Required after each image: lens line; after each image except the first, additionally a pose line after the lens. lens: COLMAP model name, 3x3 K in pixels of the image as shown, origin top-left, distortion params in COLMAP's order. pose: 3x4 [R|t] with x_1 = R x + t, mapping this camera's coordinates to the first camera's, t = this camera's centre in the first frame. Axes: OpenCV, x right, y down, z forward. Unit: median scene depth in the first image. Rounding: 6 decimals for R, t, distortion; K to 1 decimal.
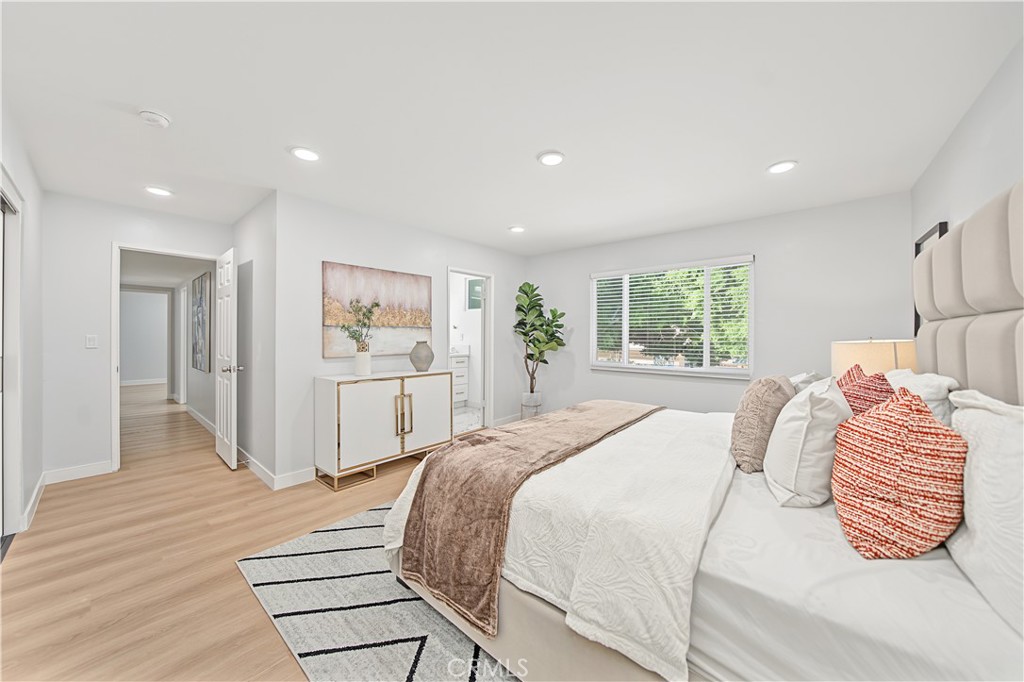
lens RADIAL K [[355.2, 0, 514.2], [0, 355.2, 336.7], [0, 0, 1]] dist [-0.011854, 0.002672]
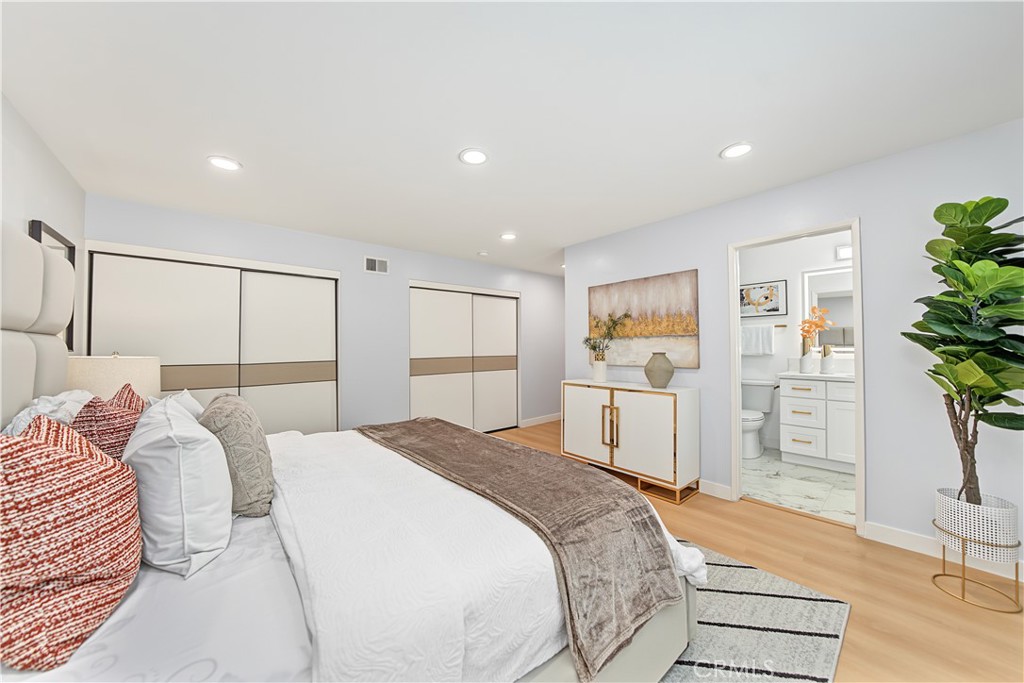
lens RADIAL K [[355.2, 0, 510.9], [0, 355.2, 342.4], [0, 0, 1]] dist [-0.011854, 0.002672]
pose [[-0.146944, -0.013421, -0.989054, 0.665470], [0.007829, 0.999861, -0.014731, -0.001726], [0.989114, -0.009907, -0.146819, 0.815405]]
